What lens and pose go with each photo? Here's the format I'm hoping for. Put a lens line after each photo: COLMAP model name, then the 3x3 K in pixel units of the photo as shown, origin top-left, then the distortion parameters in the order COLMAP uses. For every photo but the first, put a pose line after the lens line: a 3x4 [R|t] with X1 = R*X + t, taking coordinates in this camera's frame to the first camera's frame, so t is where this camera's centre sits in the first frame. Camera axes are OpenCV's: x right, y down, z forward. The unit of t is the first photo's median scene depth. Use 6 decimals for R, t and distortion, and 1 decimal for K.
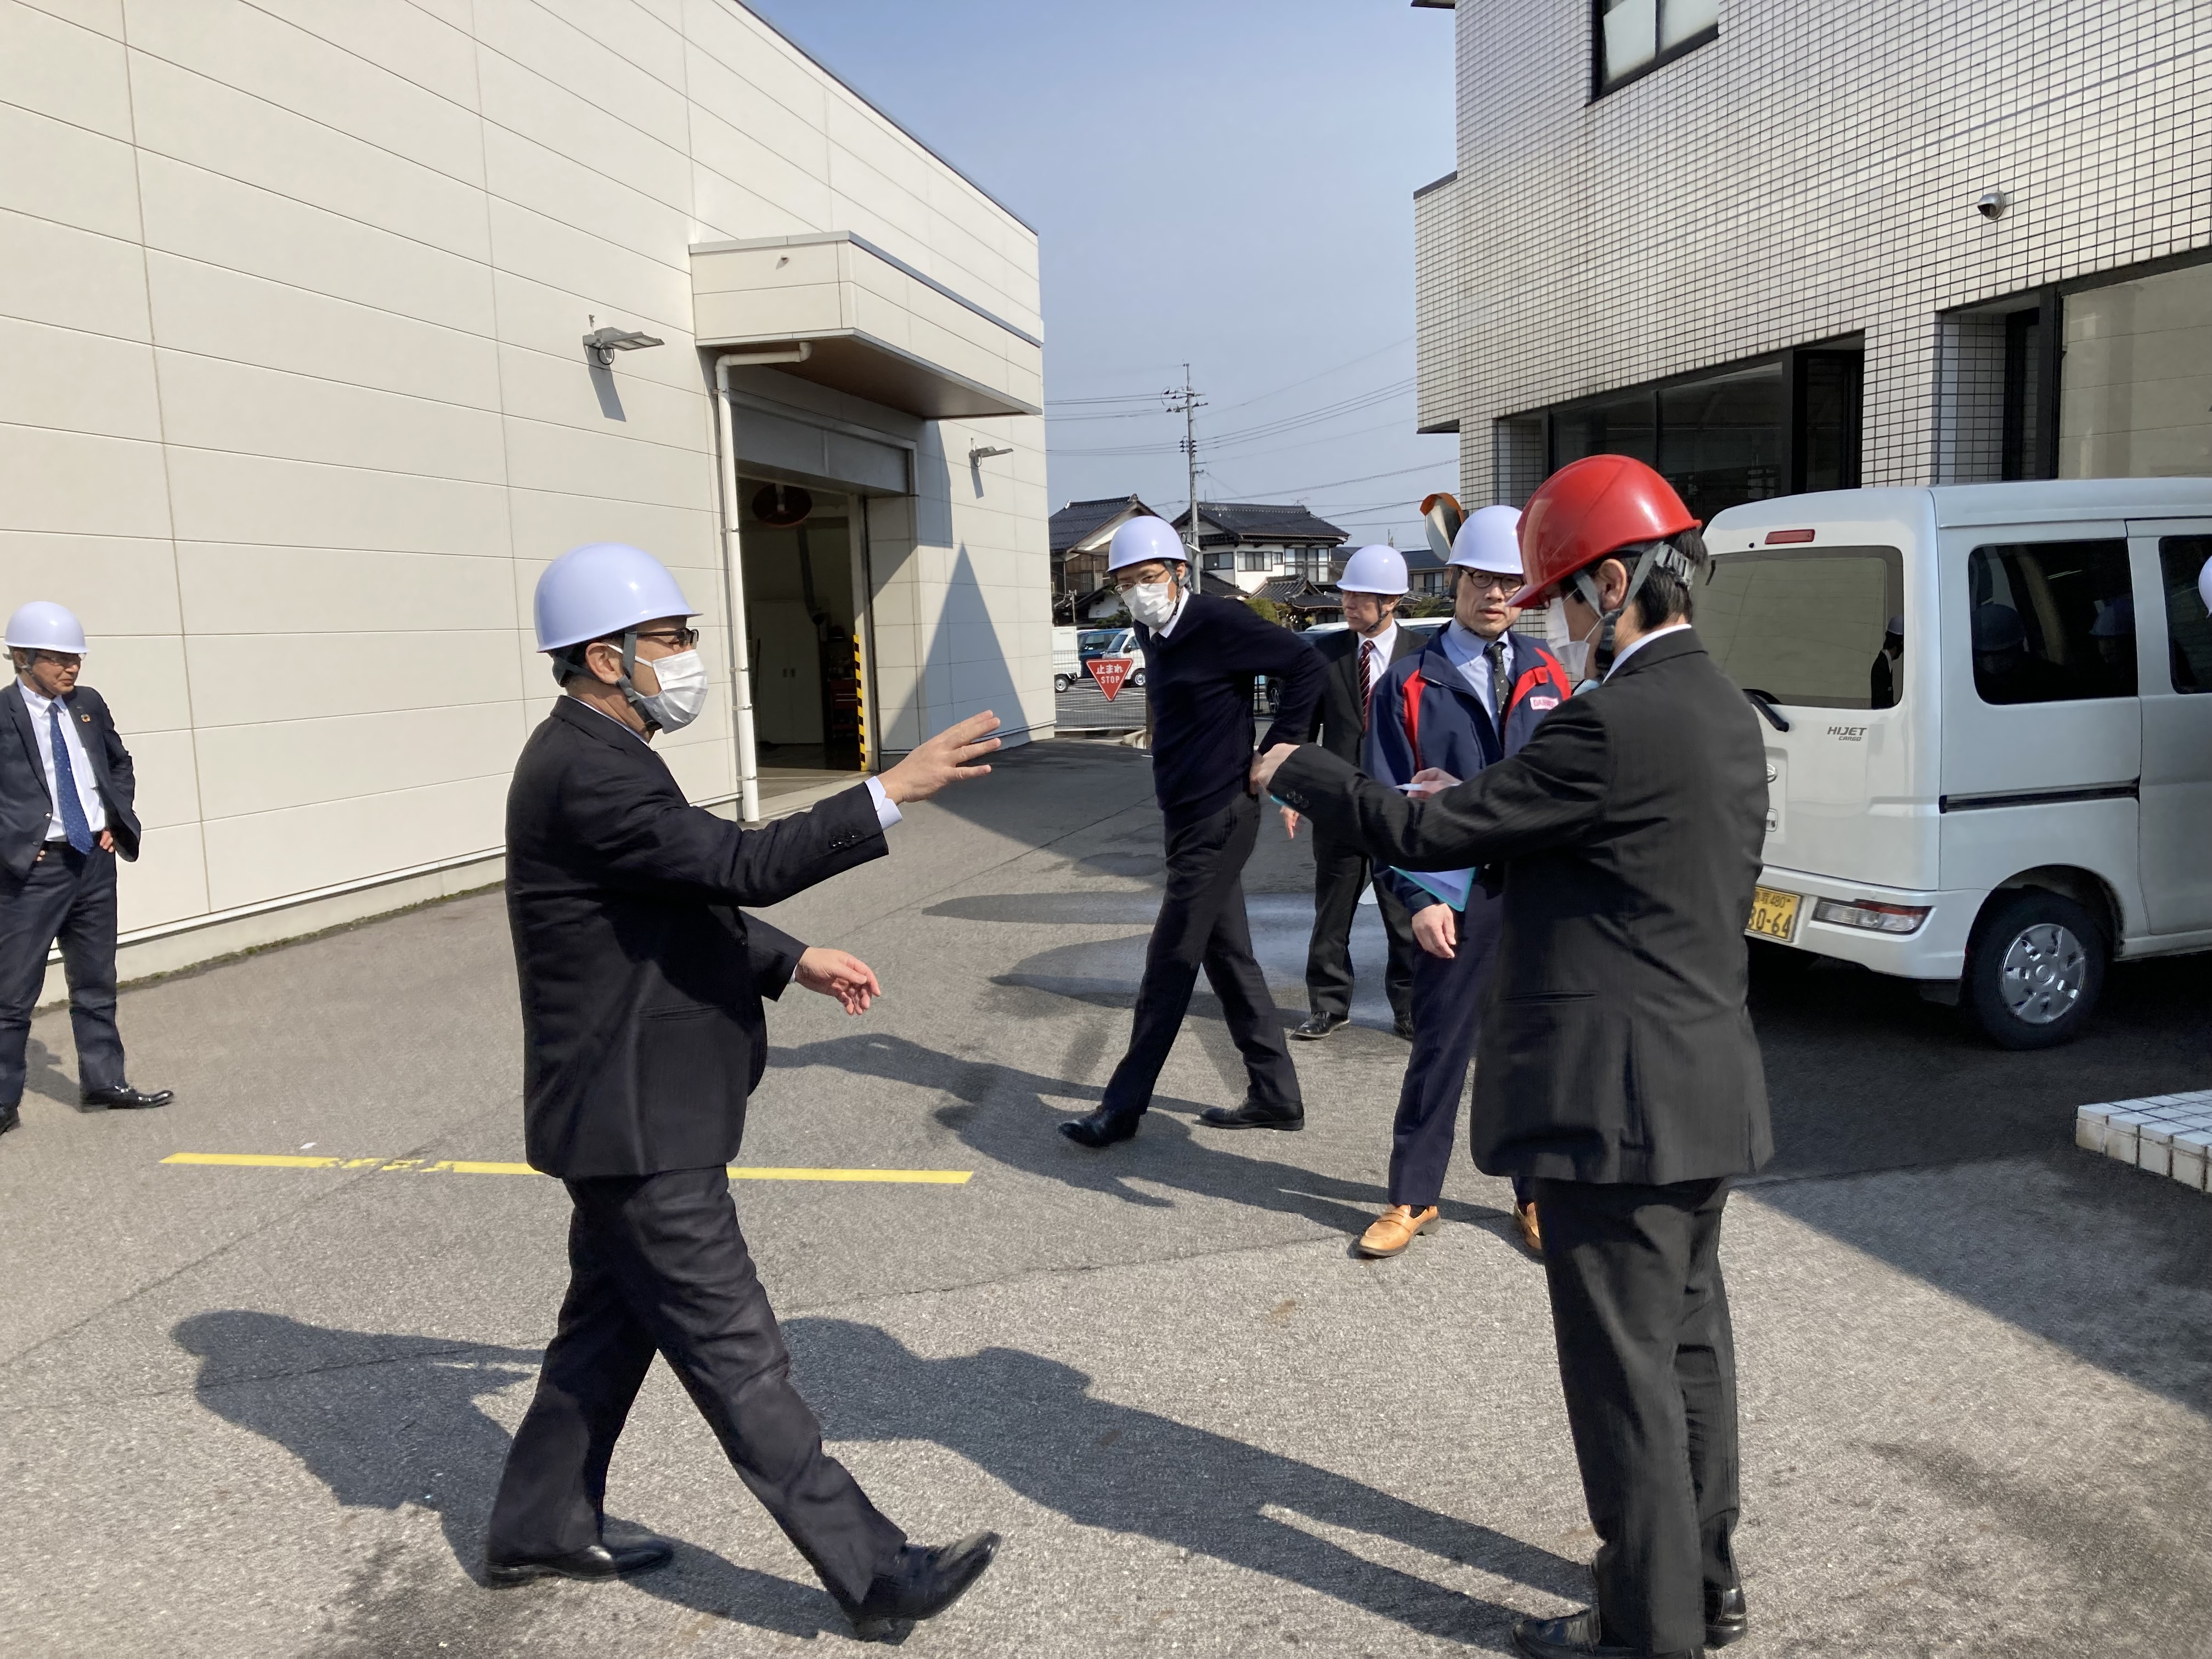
lens RADIAL K [[1784.3, 0, 1106.0], [0, 1784.3, 829.5], [0, 0, 1]] dist [0.003585, -0.098702]
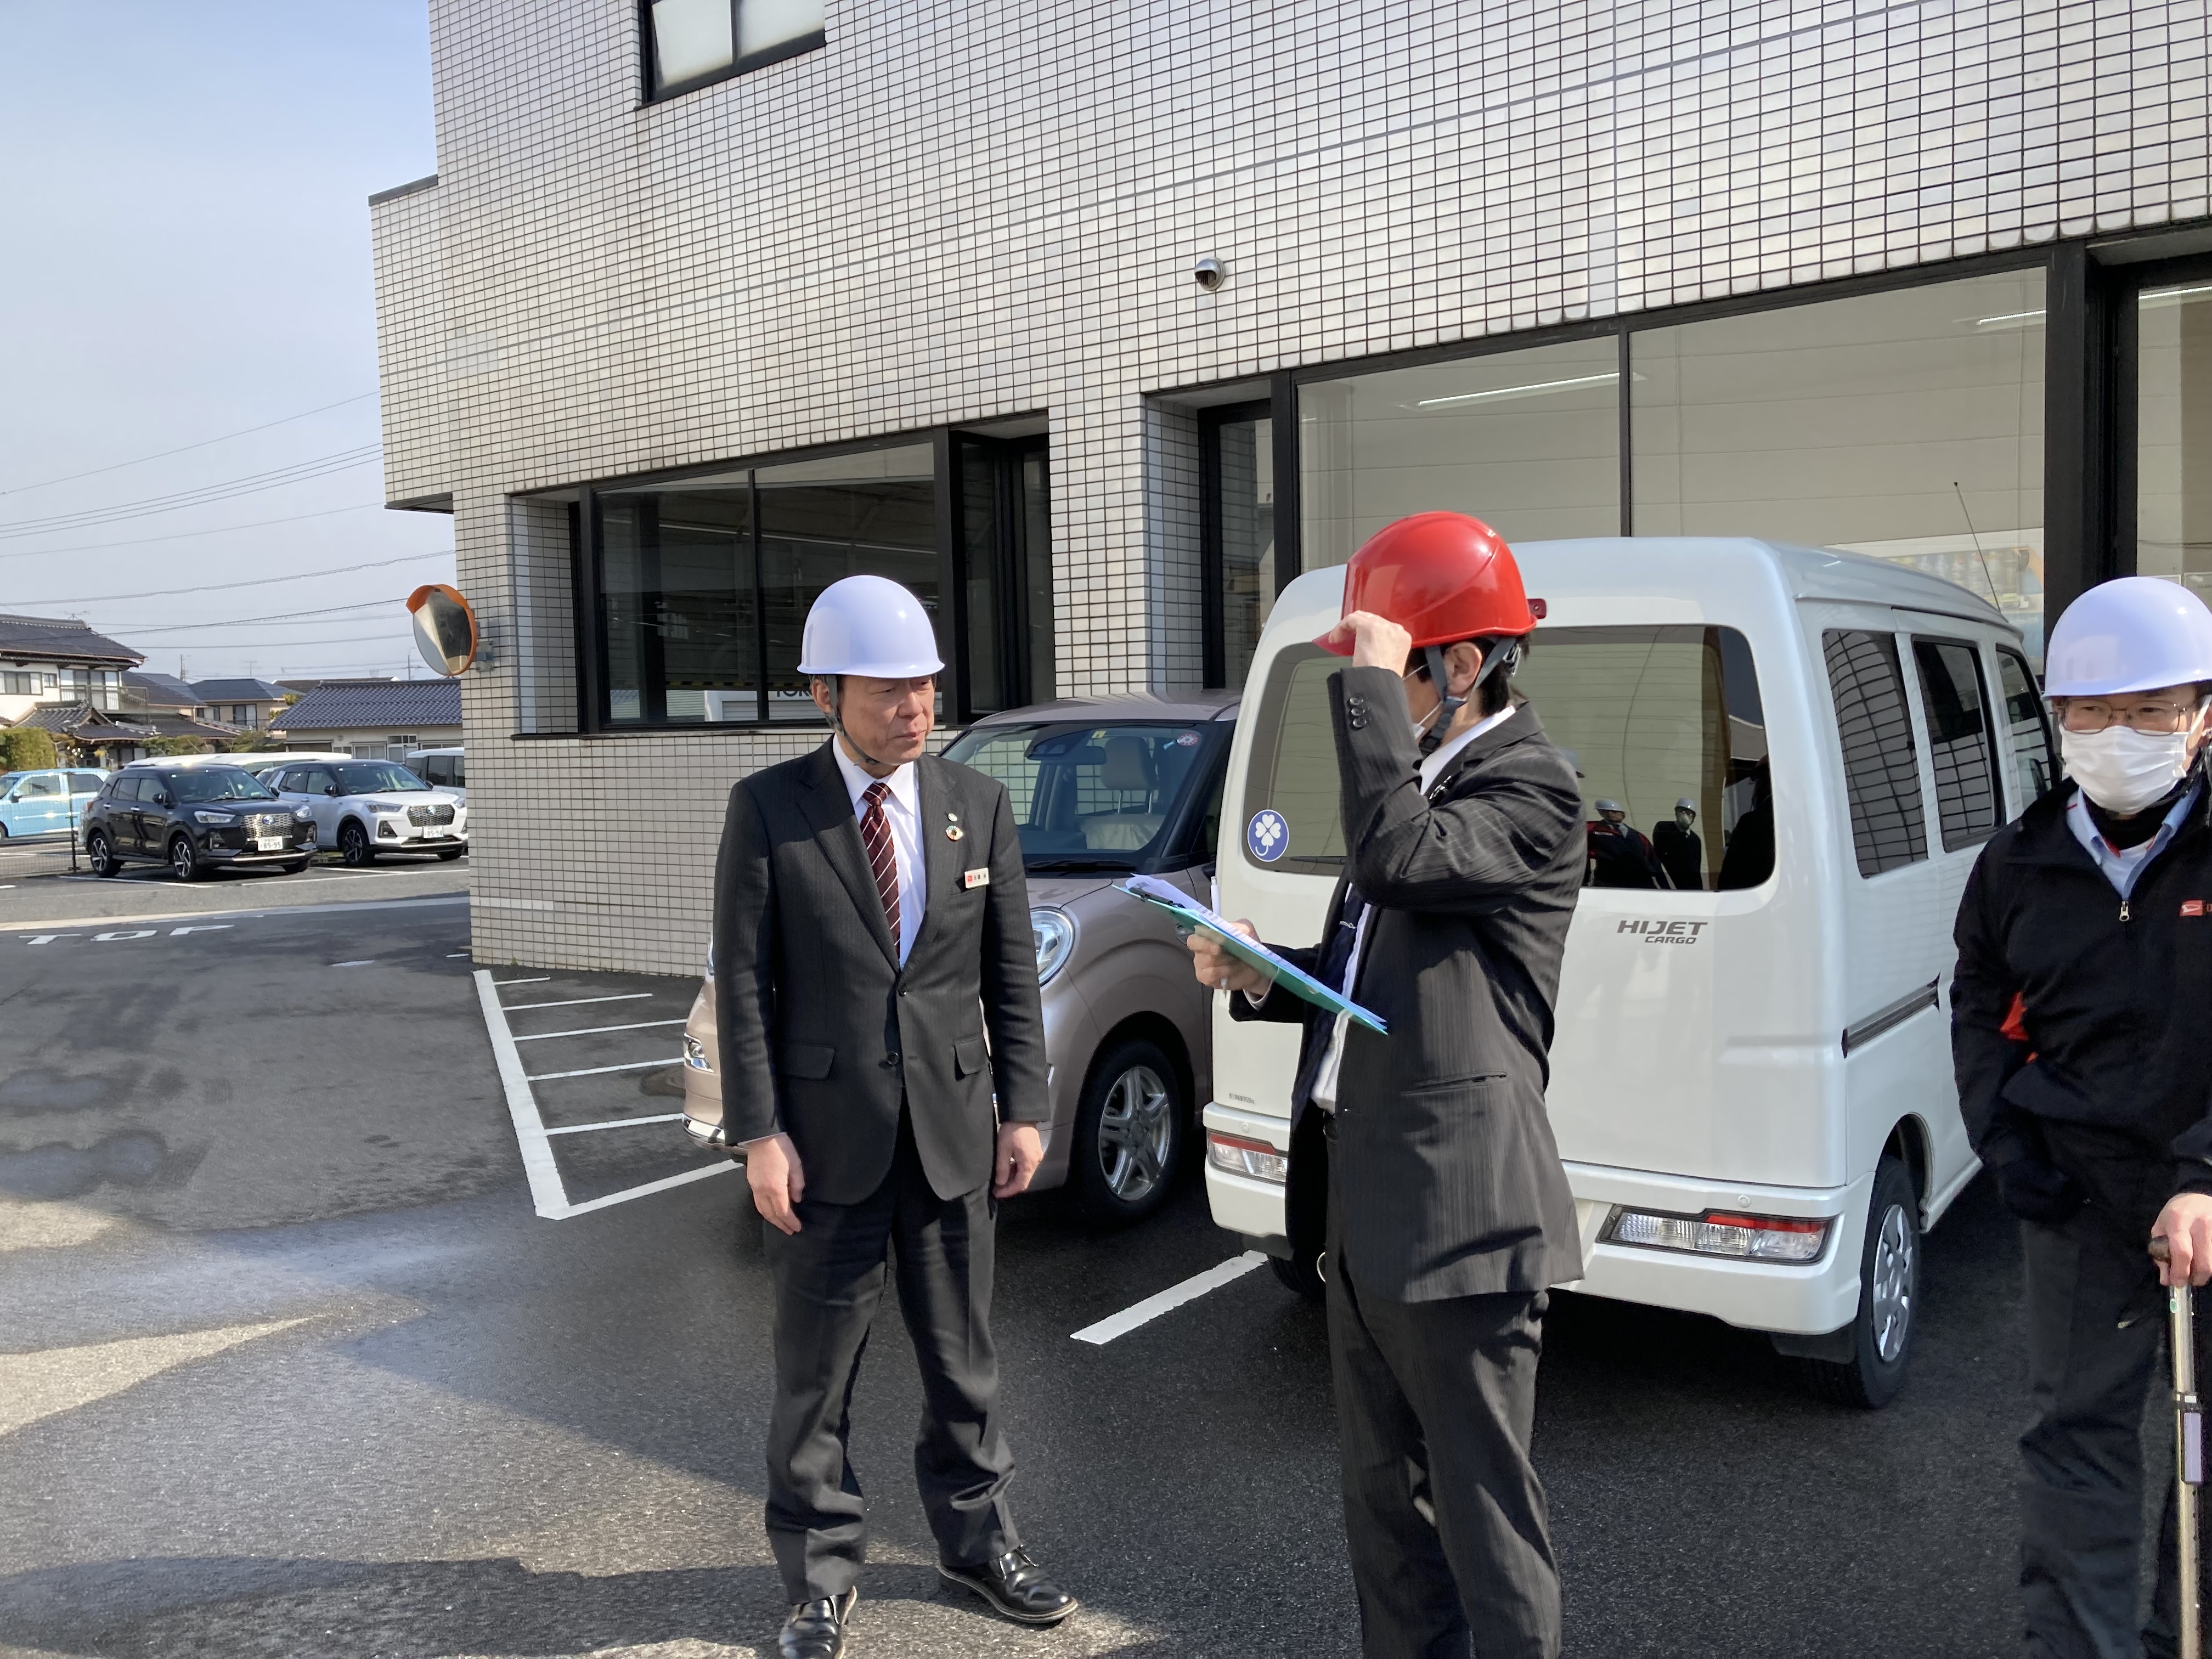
lens RADIAL K [[1756.5, 0, 1106.0], [0, 1756.5, 829.5], [0, 0, 1]] dist [-0.027464, -0.000961]
pose [[0.791668, -0.010562, 0.610860, -0.049664], [0.059649, 0.996410, -0.060077, -0.033754], [-0.608032, 0.083998, 0.789456, 0.335934]]
